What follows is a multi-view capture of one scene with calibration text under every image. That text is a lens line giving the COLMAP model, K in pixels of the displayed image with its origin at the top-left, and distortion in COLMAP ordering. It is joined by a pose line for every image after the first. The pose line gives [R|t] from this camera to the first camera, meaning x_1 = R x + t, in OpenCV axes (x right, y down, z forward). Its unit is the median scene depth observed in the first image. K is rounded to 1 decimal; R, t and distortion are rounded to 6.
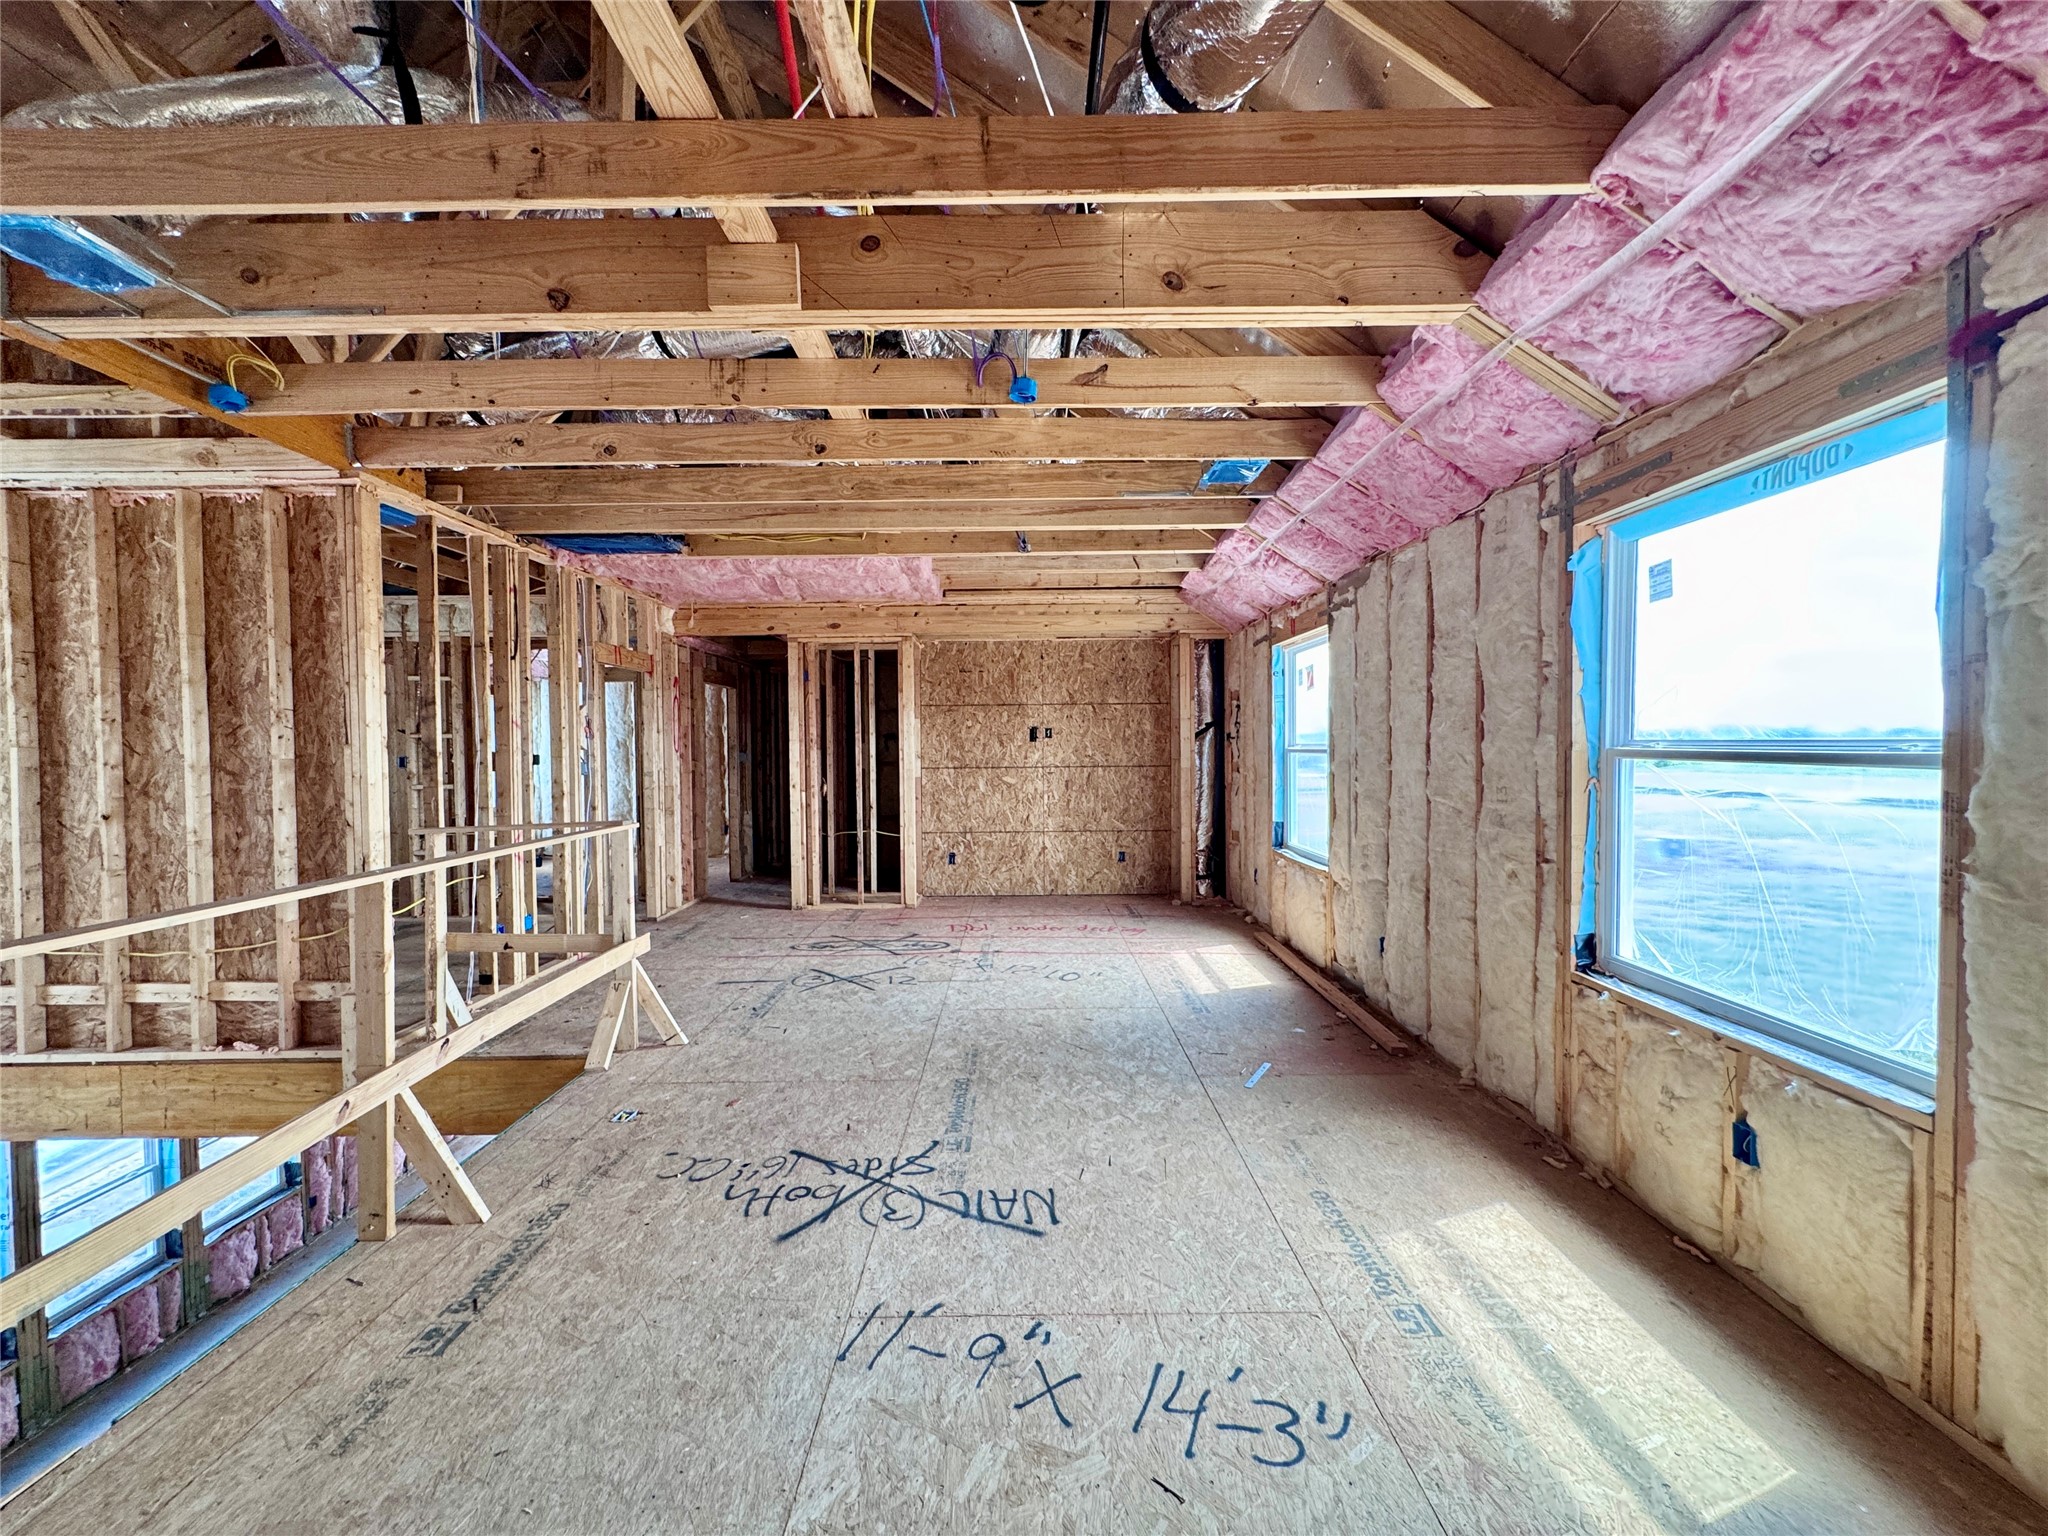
lens RADIAL K [[819.1, 0, 1014.1], [0, 819.1, 762.1], [0, 0, 1]] dist [-0.000773, 0.000011]
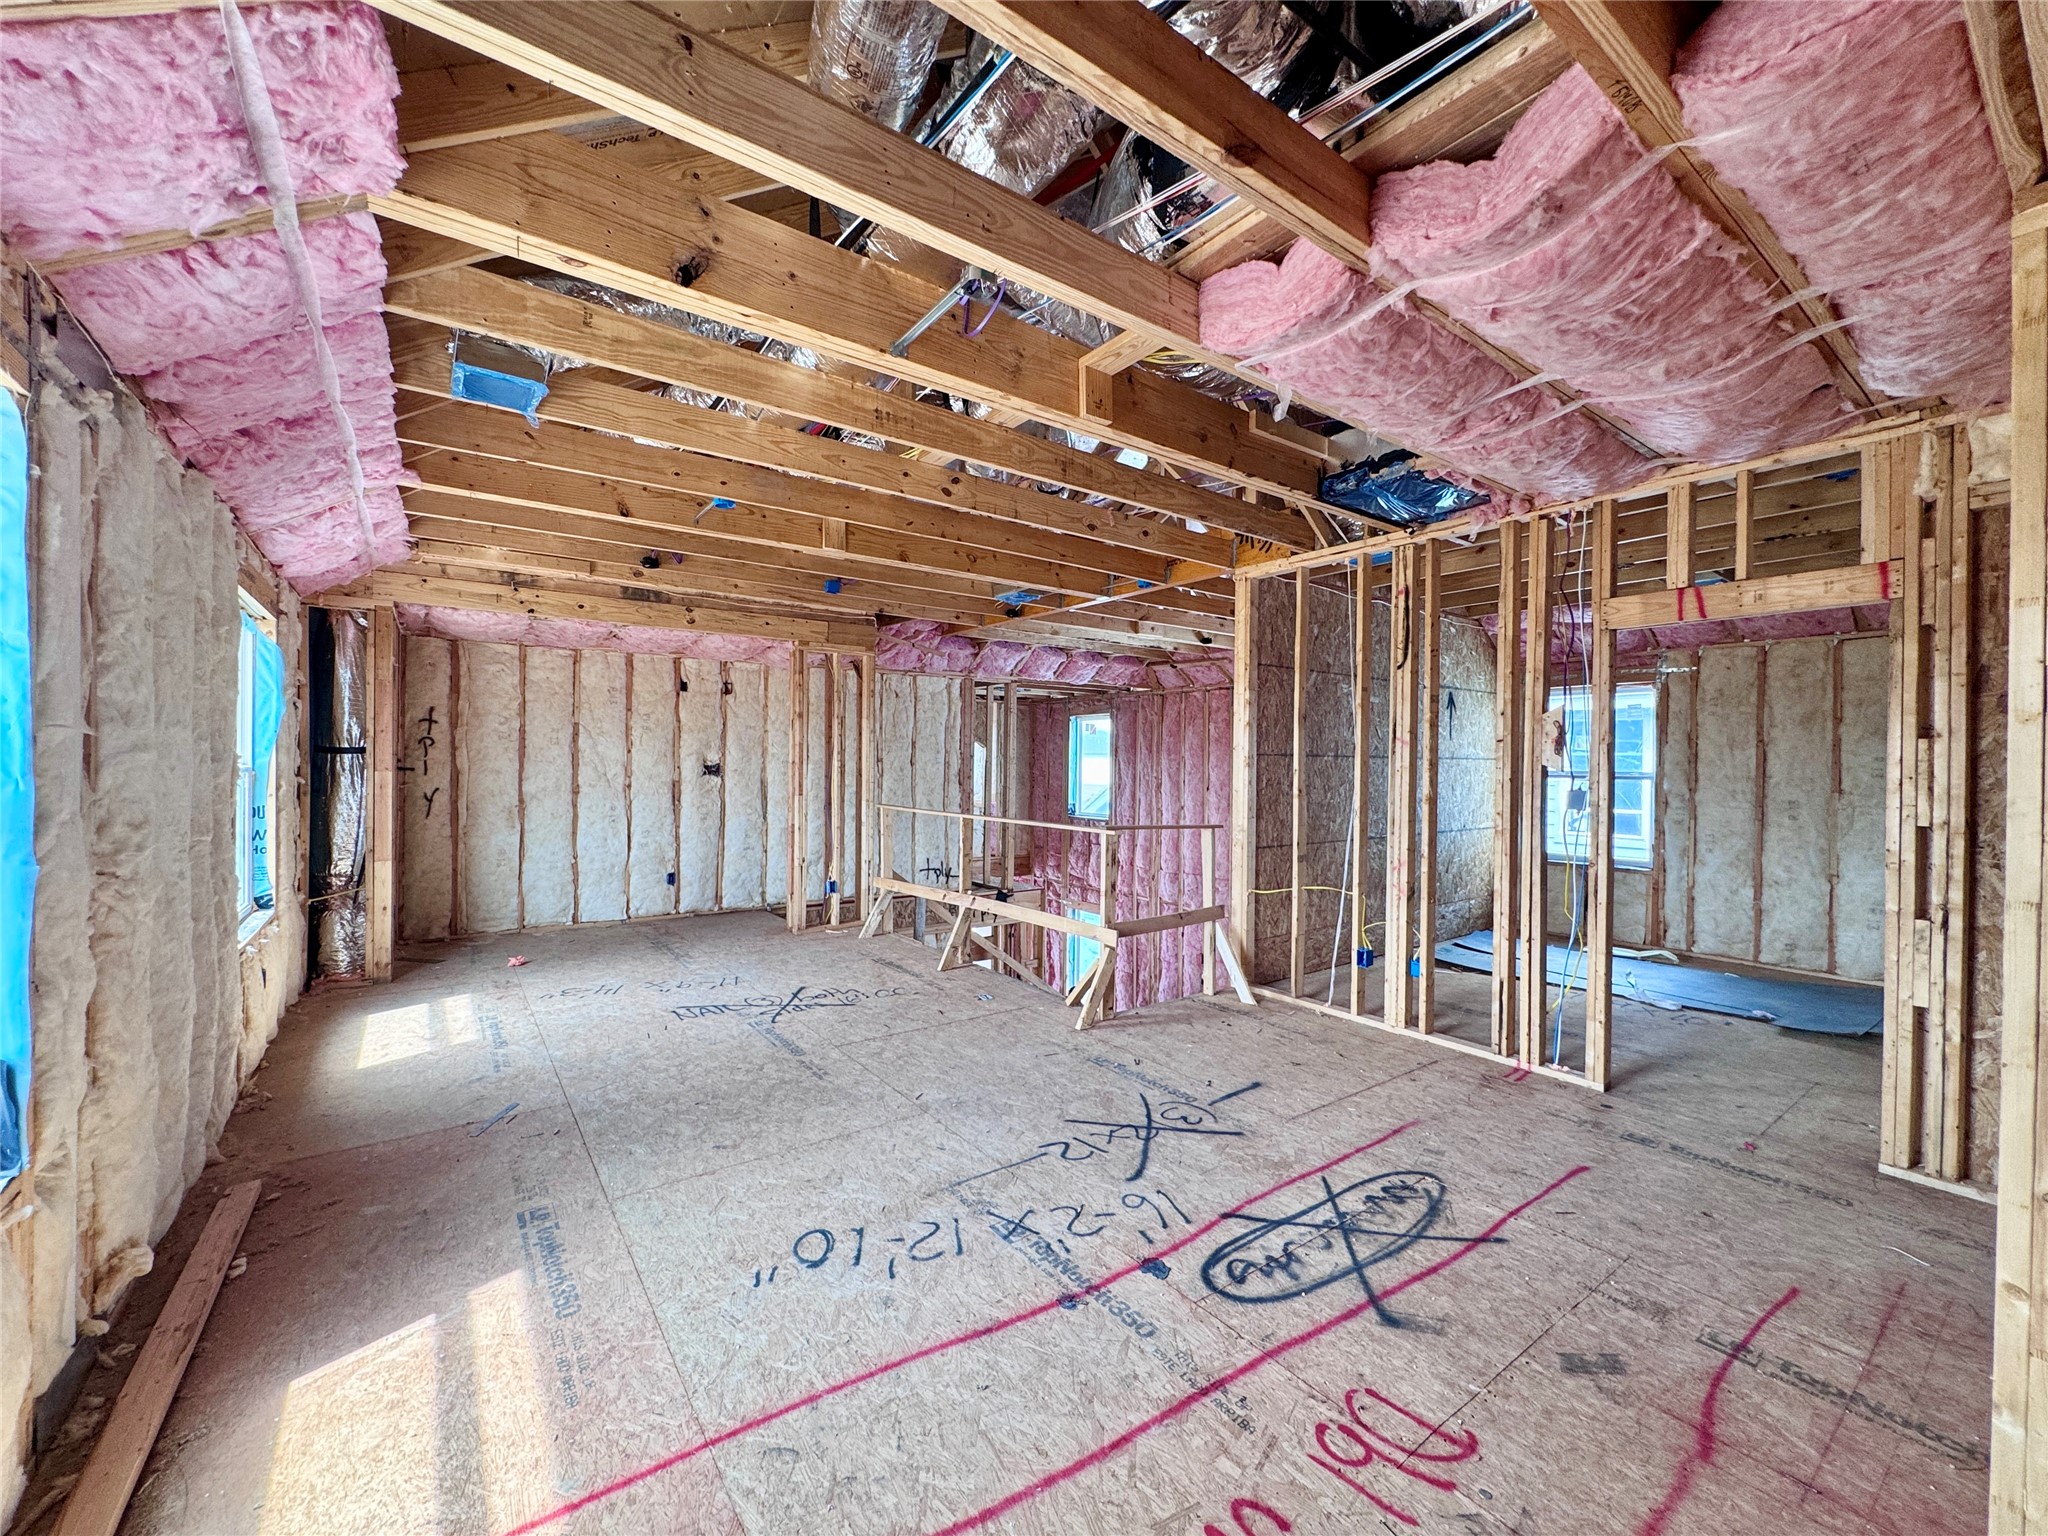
lens RADIAL K [[819.1, 0, 1011.6], [0, 819.1, 768.4], [0, 0, 1]] dist [-0.000773, 0.000011]
pose [[-0.811962, 0.002642, -0.583704, 0.496058], [-0.015089, 0.999561, 0.025514, -0.058987], [0.583515, 0.029524, -0.811566, 2.839588]]
